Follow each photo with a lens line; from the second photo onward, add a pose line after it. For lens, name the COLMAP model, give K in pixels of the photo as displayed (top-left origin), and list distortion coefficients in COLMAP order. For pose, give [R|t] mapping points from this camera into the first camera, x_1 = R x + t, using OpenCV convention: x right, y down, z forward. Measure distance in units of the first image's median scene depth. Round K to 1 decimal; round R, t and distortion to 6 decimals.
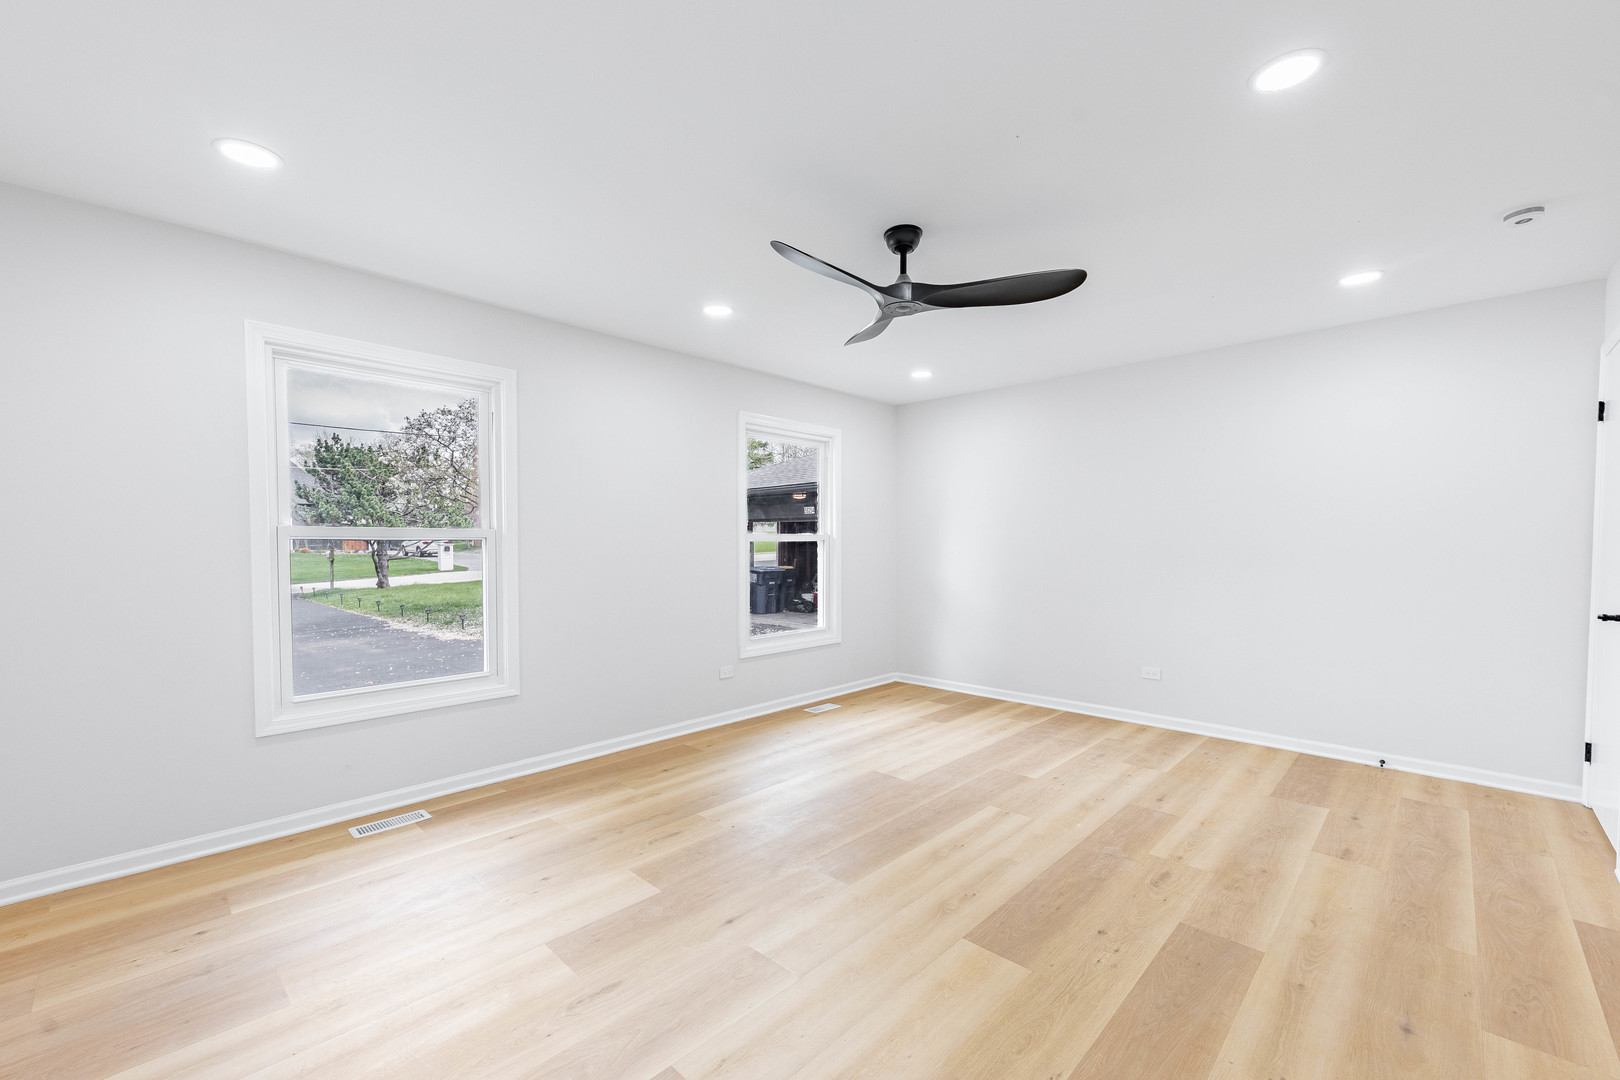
lens RADIAL K [[657.2, 0, 808.6], [0, 657.2, 564.9], [0, 0, 1]] dist [0.014011, -0.005470]
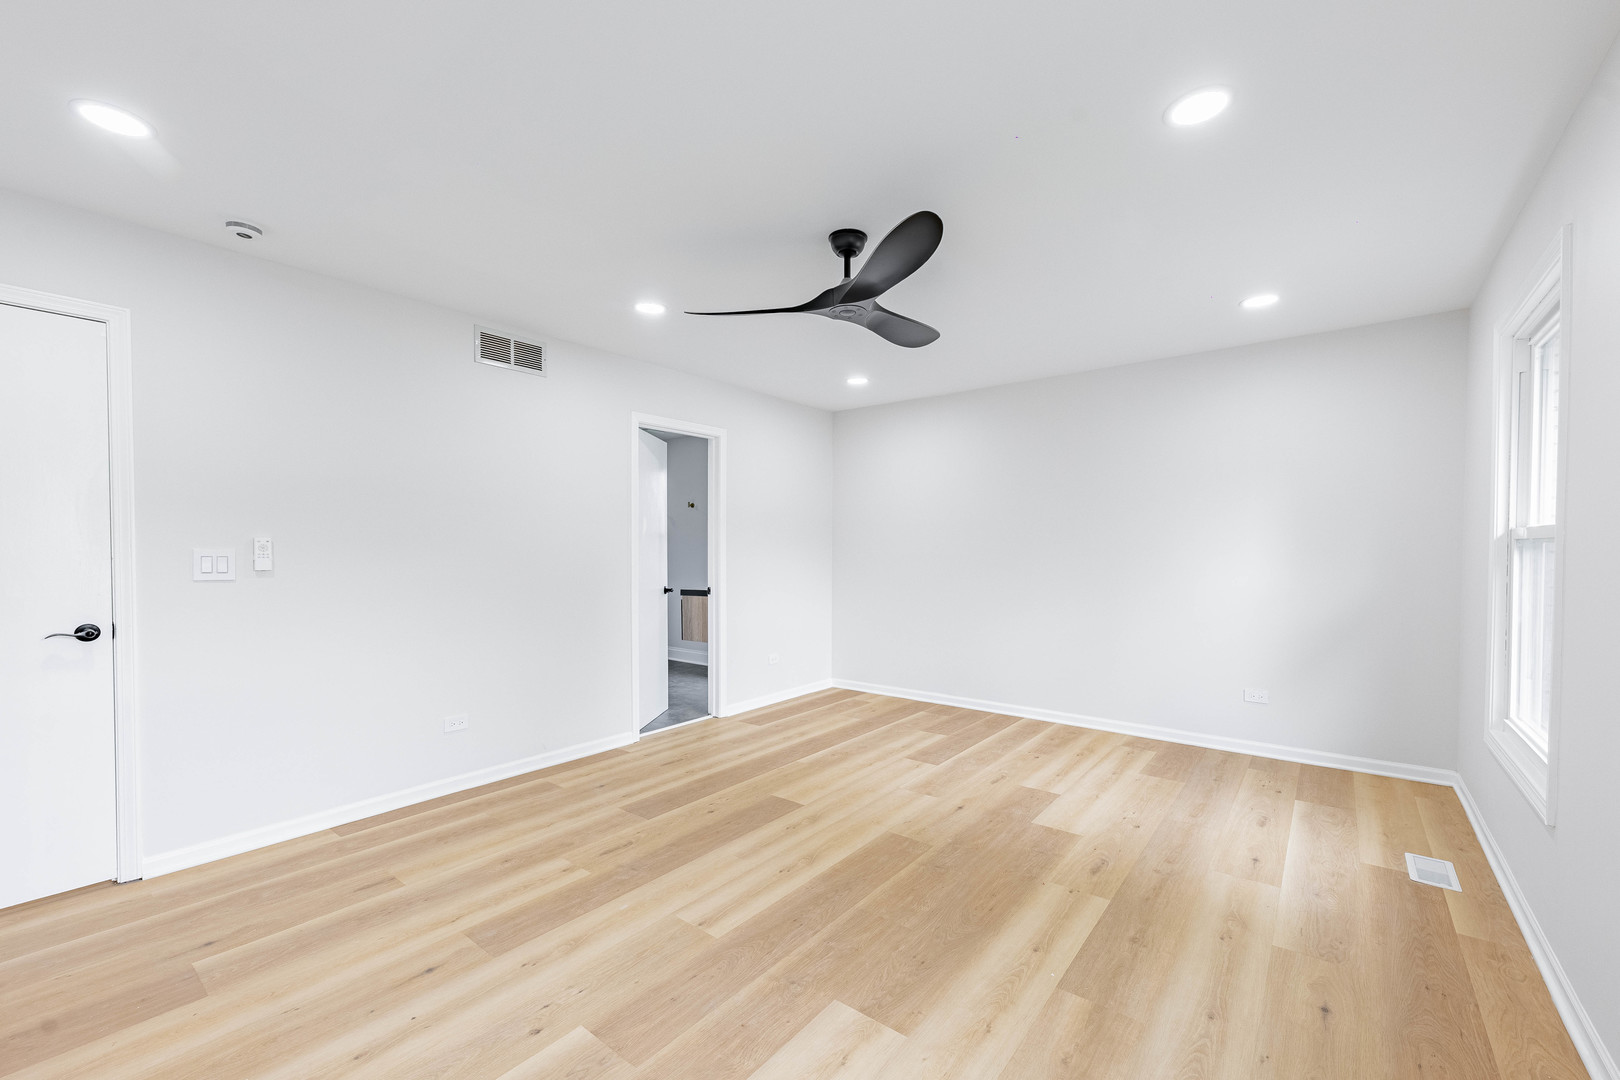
lens RADIAL K [[658.1, 0, 810.4], [0, 658.1, 565.8], [0, 0, 1]] dist [0.014568, -0.005340]
pose [[-0.995119, 0.005661, -0.098519, 0.248836], [0.000206, 0.998470, 0.055294, -0.054096], [0.098681, 0.055004, -0.993598, 1.688514]]
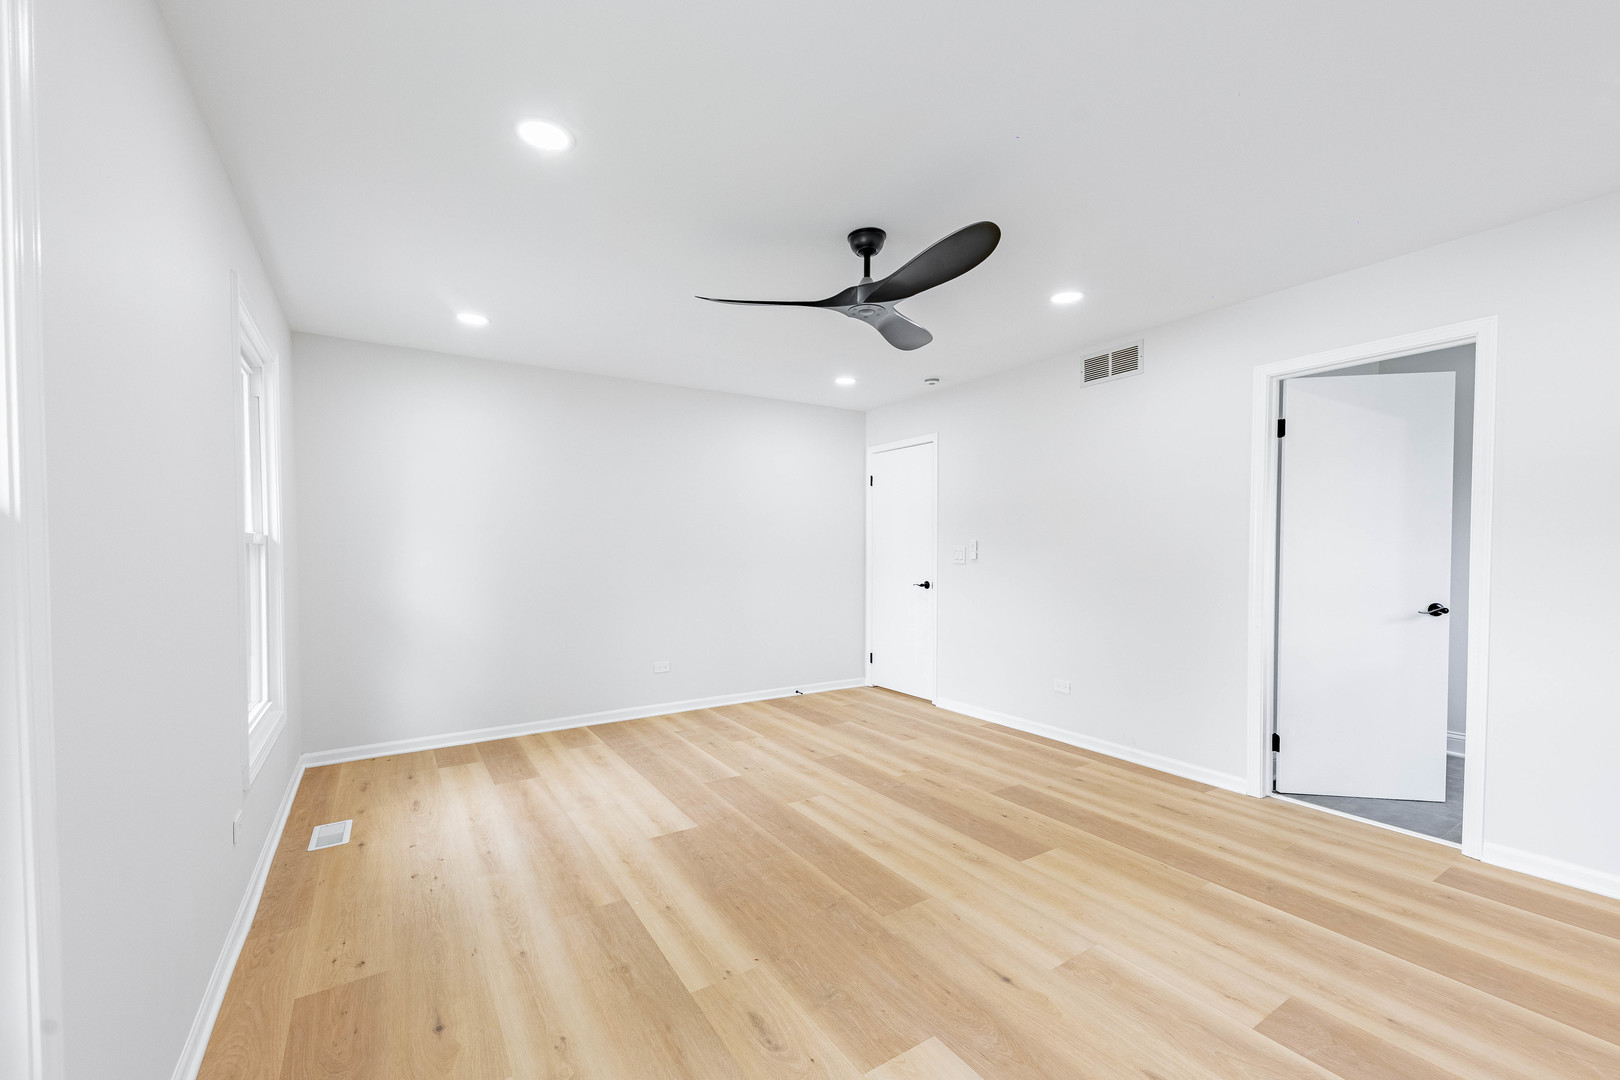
lens RADIAL K [[658.1, 0, 810.4], [0, 658.1, 565.8], [0, 0, 1]] dist [0.014568, -0.005340]
pose [[0.227559, -0.024168, 0.973464, -0.720332], [0.034124, 0.999276, 0.016831, -0.022248], [-0.973166, 0.029388, 0.228219, 0.731370]]
